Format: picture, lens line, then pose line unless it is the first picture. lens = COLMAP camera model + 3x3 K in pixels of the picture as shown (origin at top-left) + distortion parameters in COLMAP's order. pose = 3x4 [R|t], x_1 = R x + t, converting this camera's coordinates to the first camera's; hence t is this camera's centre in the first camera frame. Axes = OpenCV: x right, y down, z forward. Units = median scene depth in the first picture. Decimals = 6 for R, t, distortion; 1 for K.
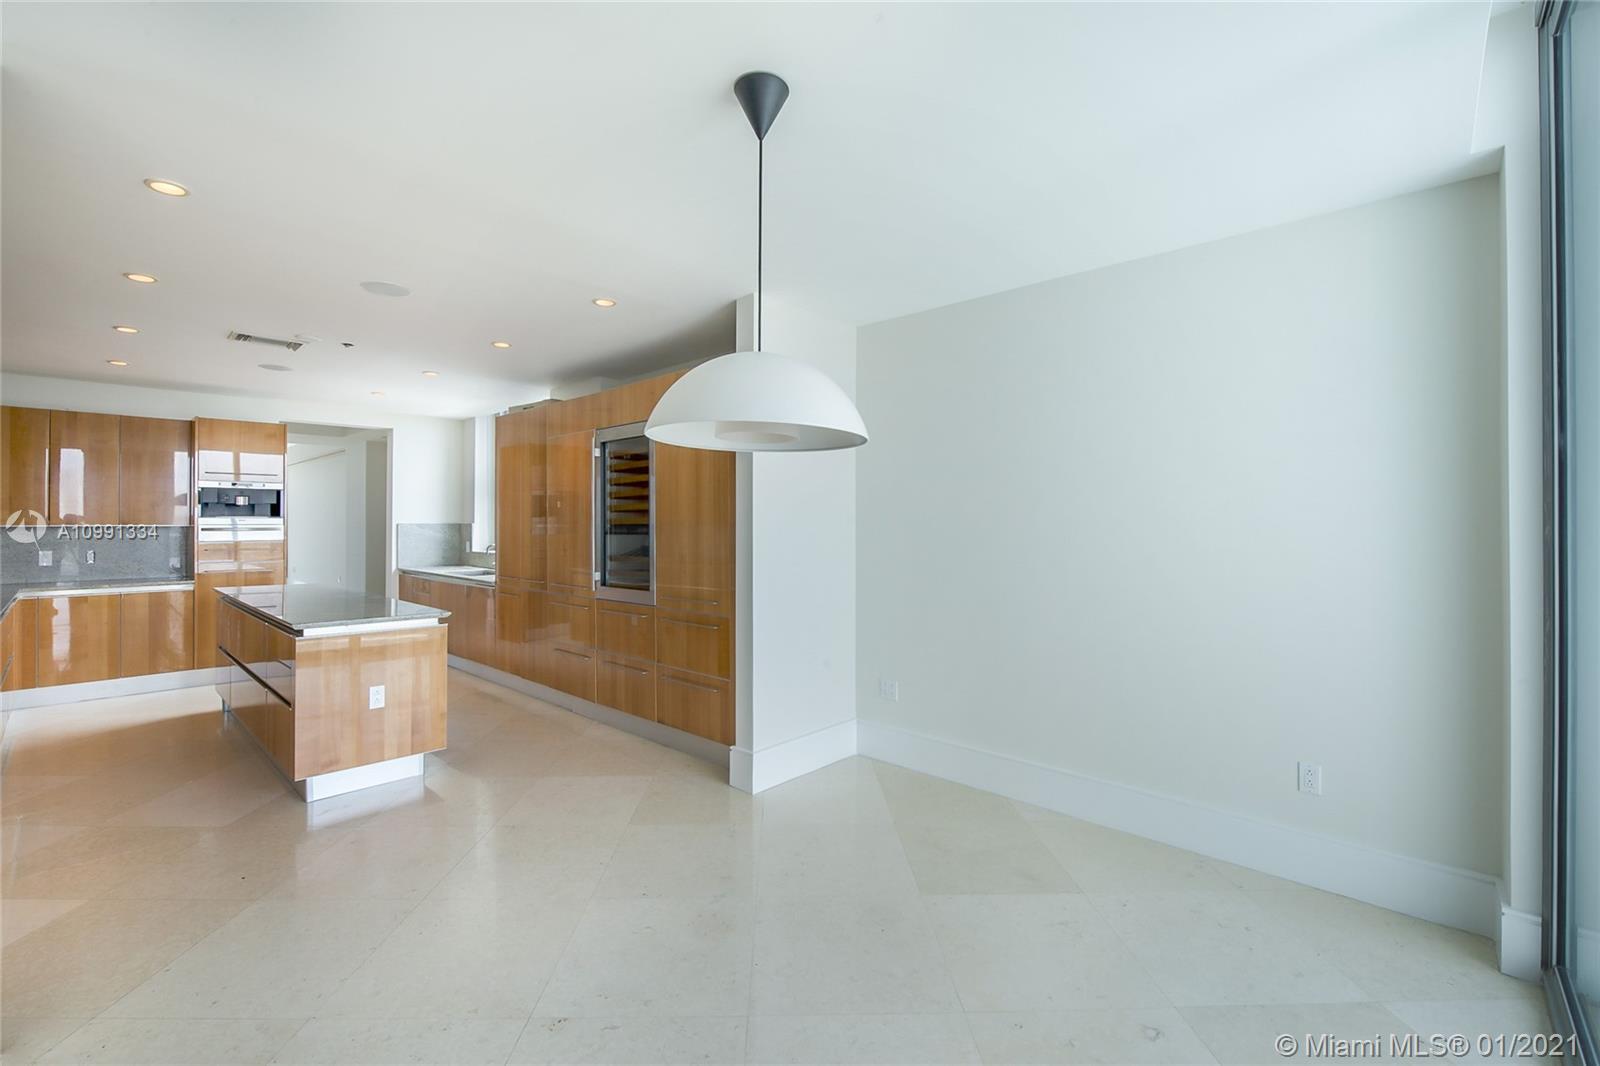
lens RADIAL K [[675.7, 0, 779.8], [0, 675.7, 520.3], [0, 0, 1]] dist [0.000685, 0.000010]
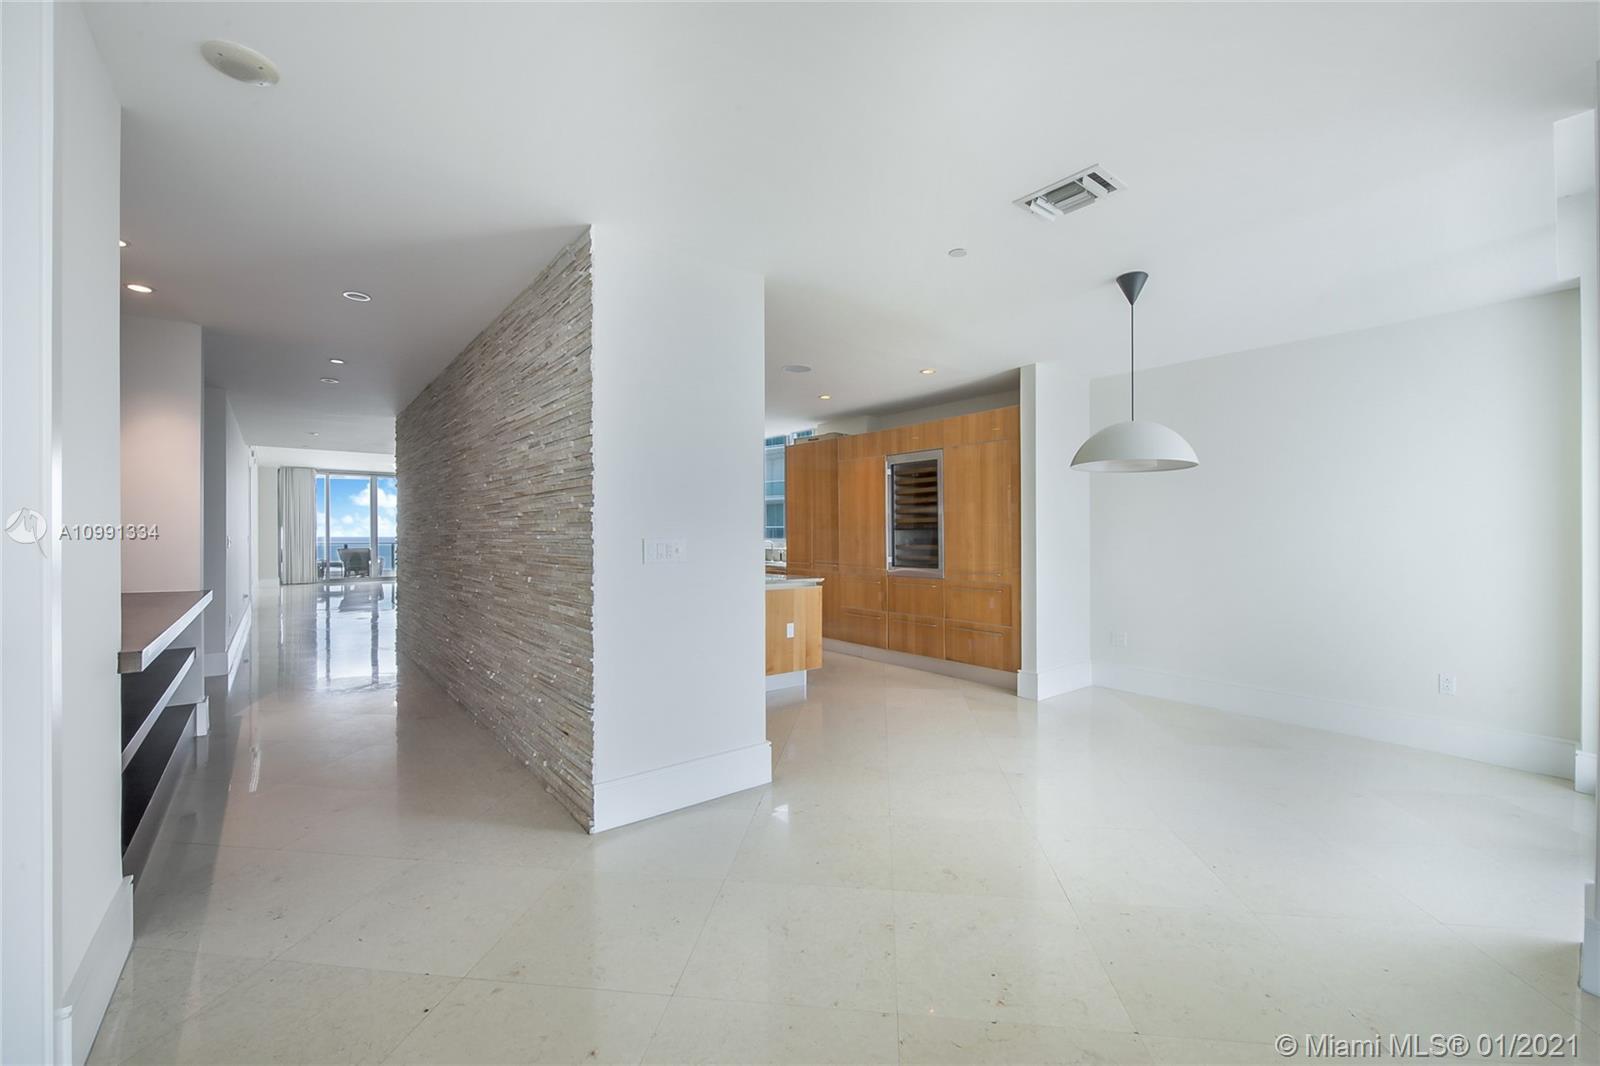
lens RADIAL K [[643.1, 0, 800.0], [0, 643.1, 533.0], [0, 0, 1]] dist [-0.013799, -0.000322]
pose [[0.993561, 0.002335, -0.113272, -0.305064], [-0.002310, 0.999997, 0.000353, 0.027391], [0.113272, -0.000089, 0.993564, -0.352804]]
